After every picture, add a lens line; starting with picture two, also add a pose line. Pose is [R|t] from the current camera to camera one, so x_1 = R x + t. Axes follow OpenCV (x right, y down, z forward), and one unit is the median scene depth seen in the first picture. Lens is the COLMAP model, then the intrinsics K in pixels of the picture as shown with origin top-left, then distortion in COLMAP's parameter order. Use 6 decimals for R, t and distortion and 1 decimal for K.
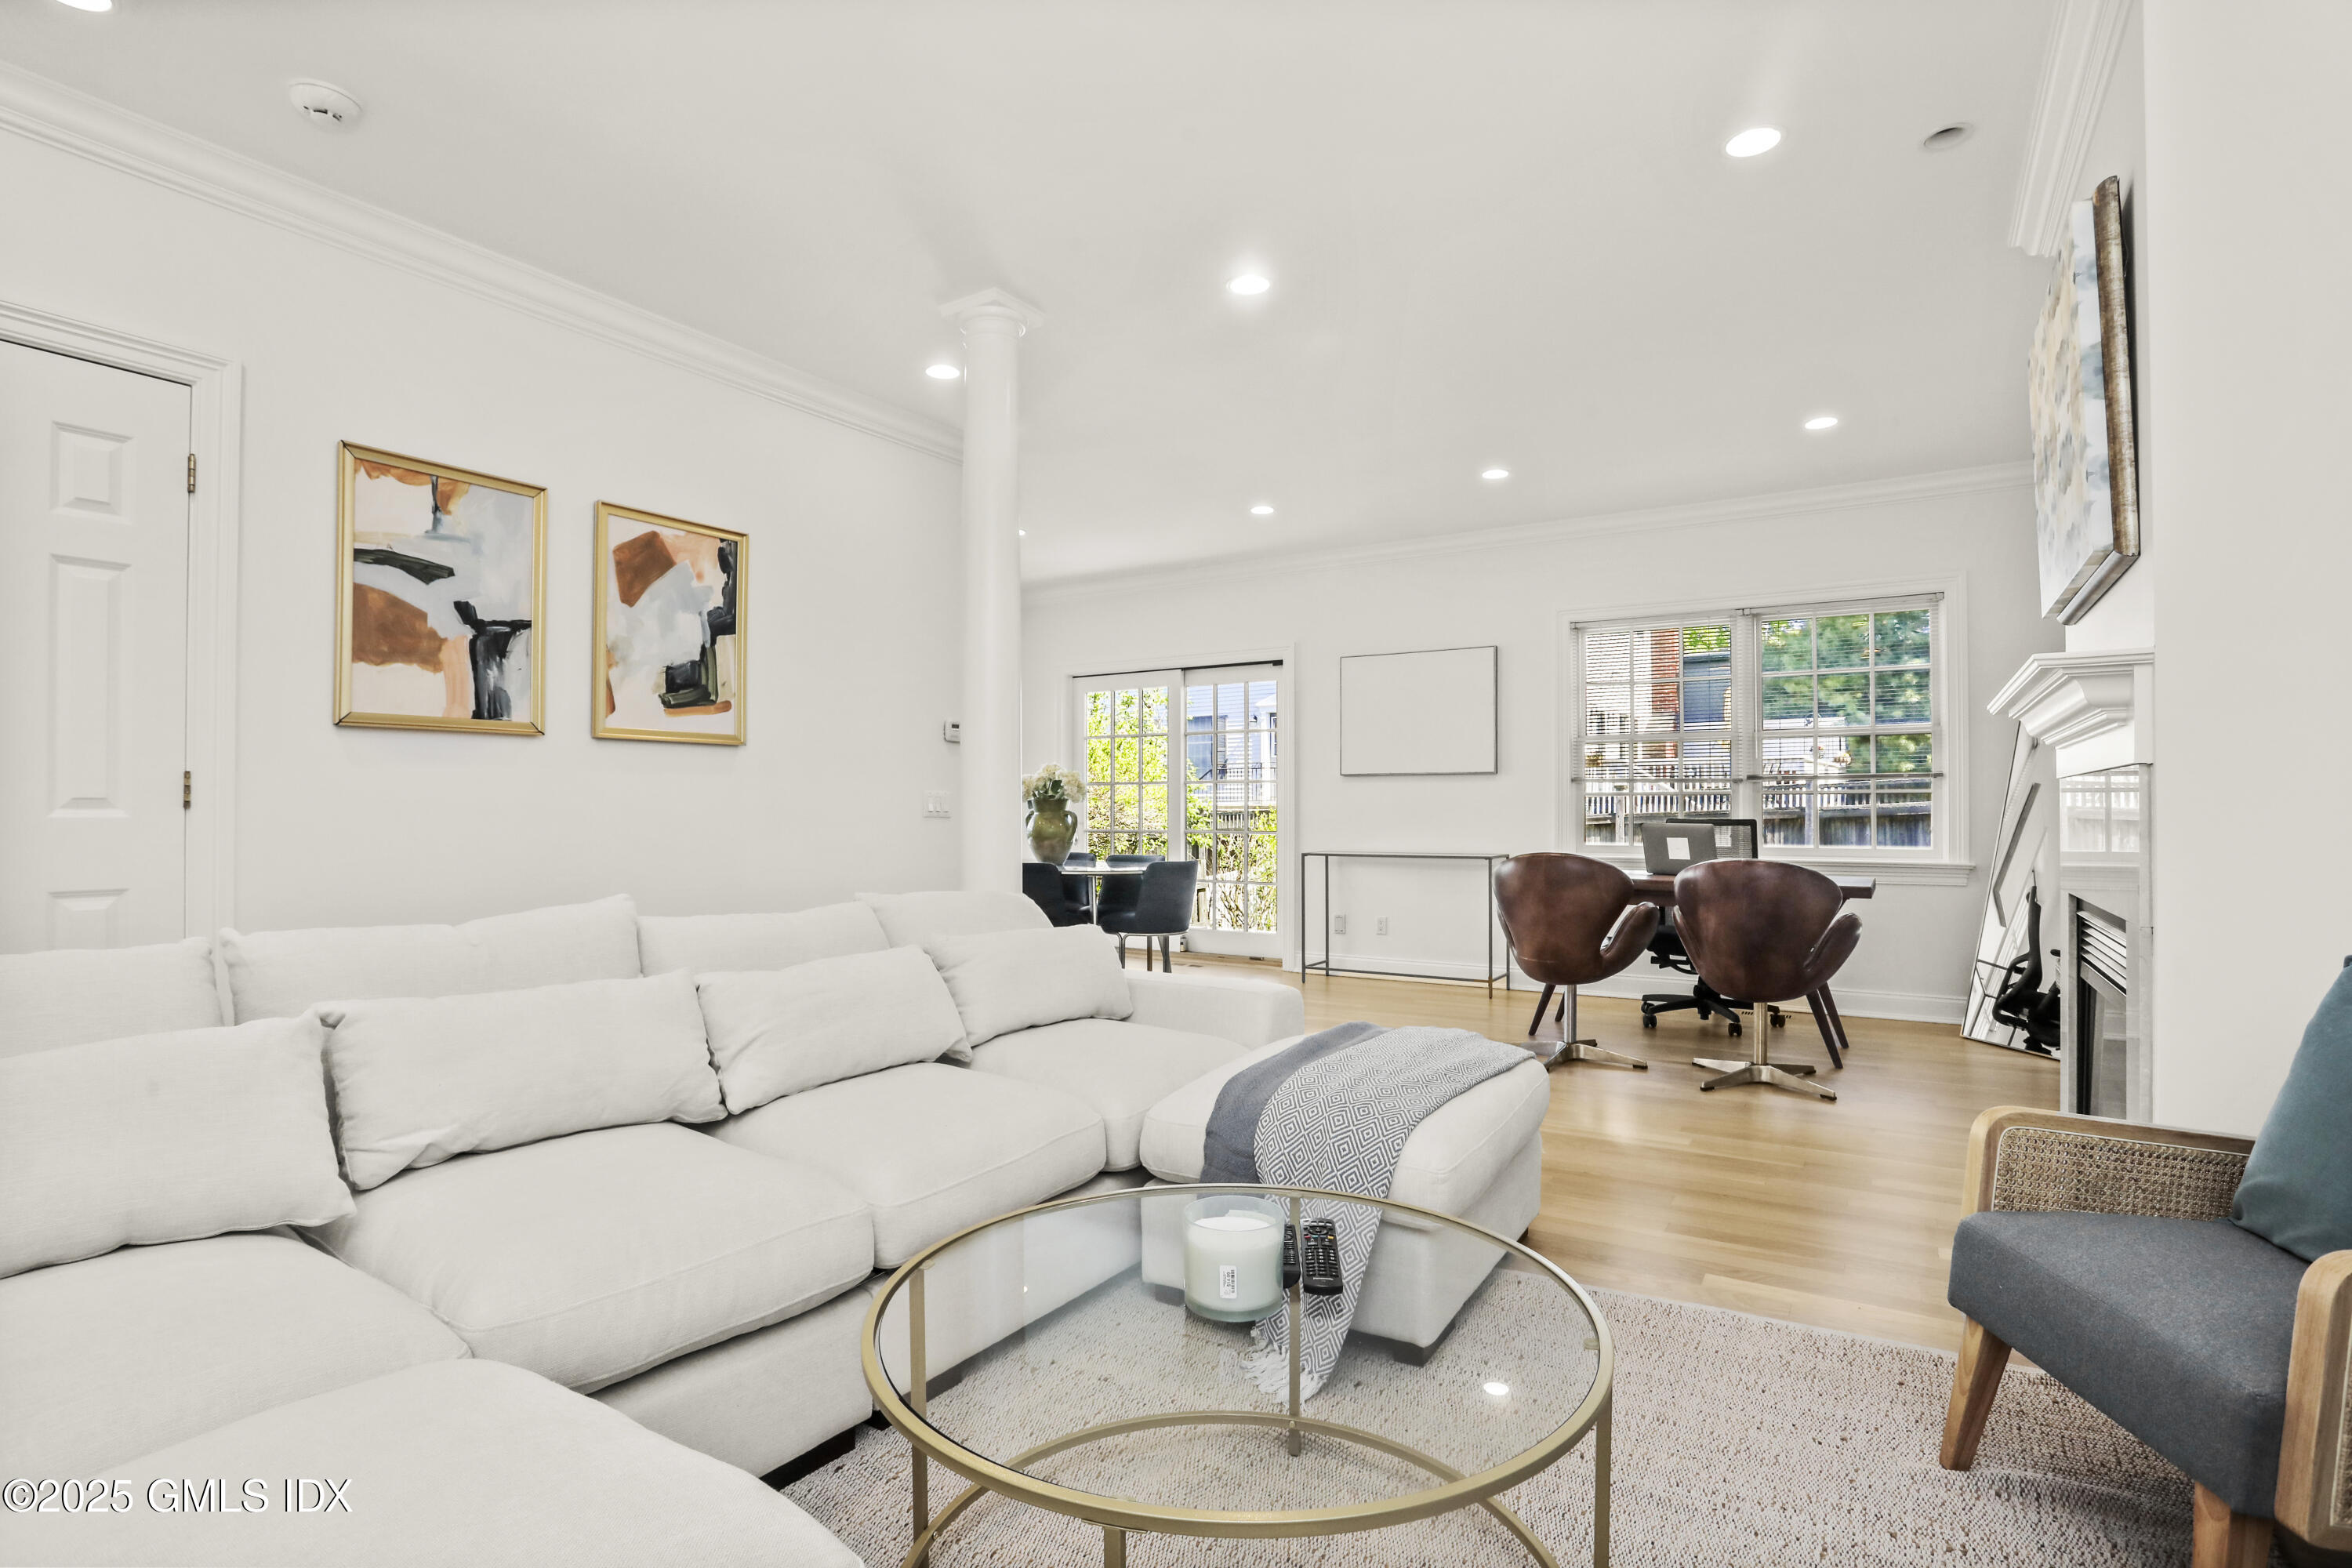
lens RADIAL K [[1172.2, 0, 1175.7], [0, 1172.2, 808.3], [0, 0, 1]] dist [0.044400, 0.000095]
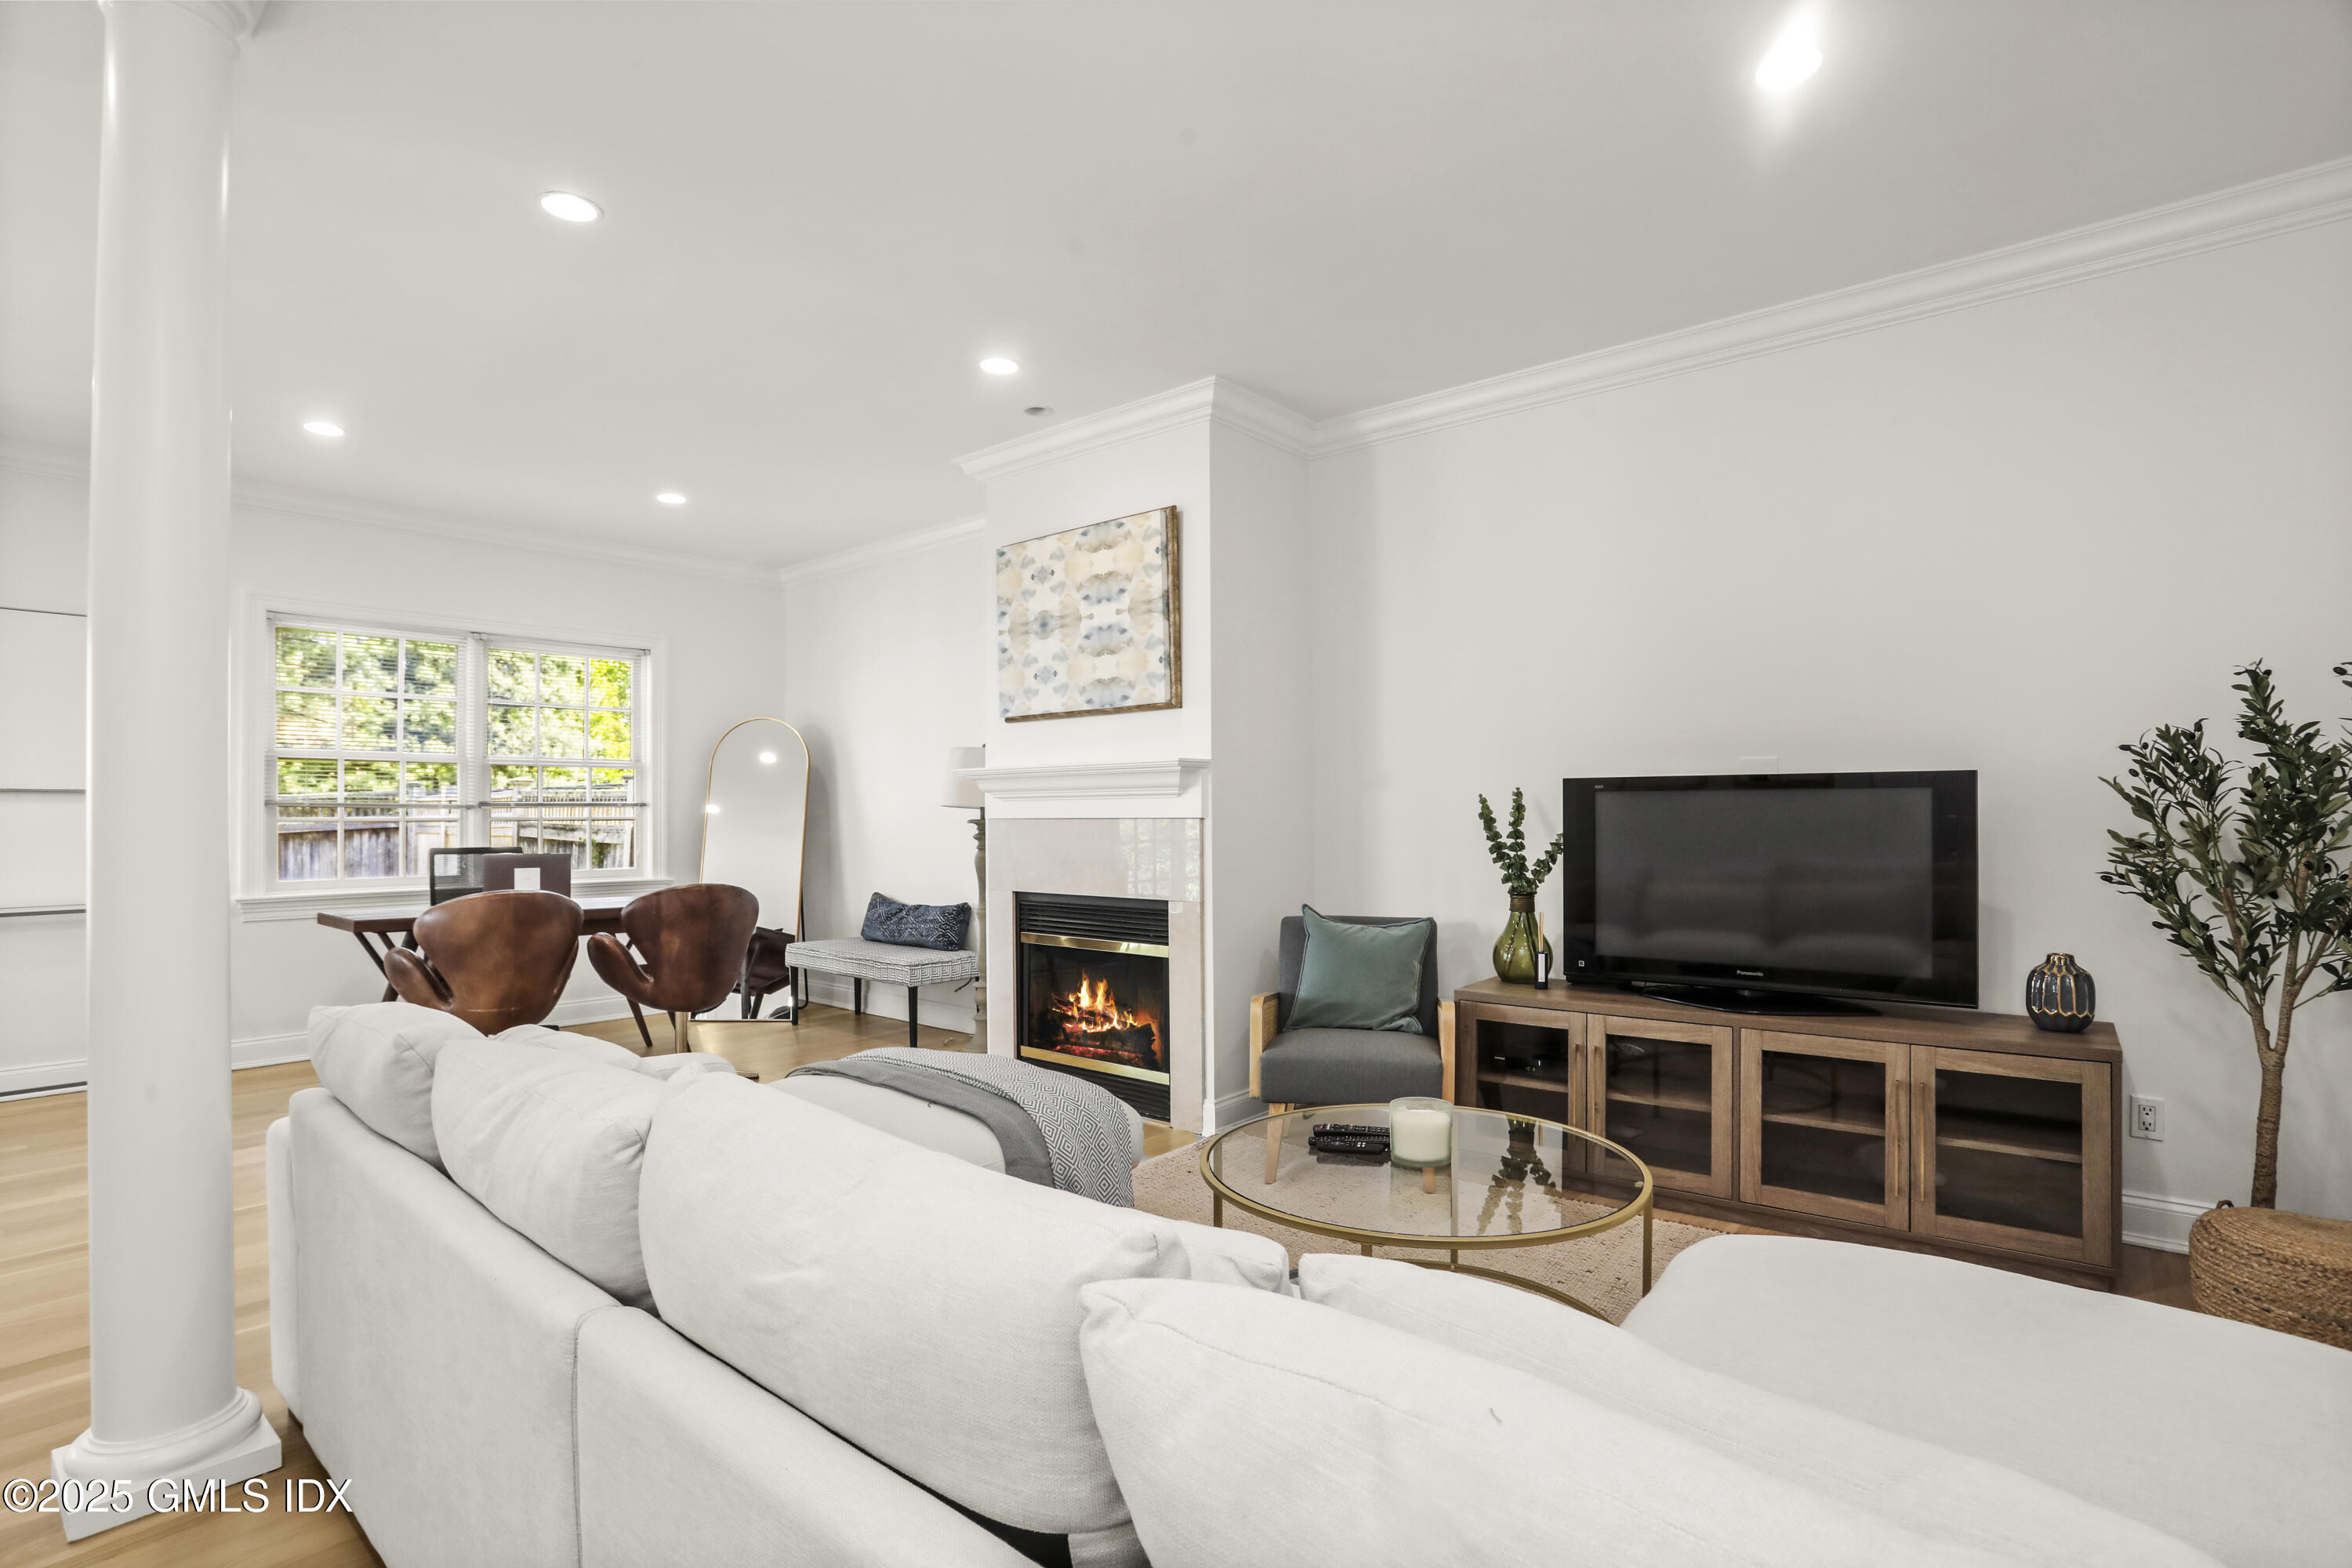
lens RADIAL K [[1172.2, 0, 1175.7], [0, 1172.2, 808.3], [0, 0, 1]] dist [0.044400, 0.000095]
pose [[0.164951, 0.008931, 0.986261, -0.508465], [0.002629, 0.999951, -0.009495, -0.015086], [-0.986298, 0.004159, 0.164919, 0.344392]]
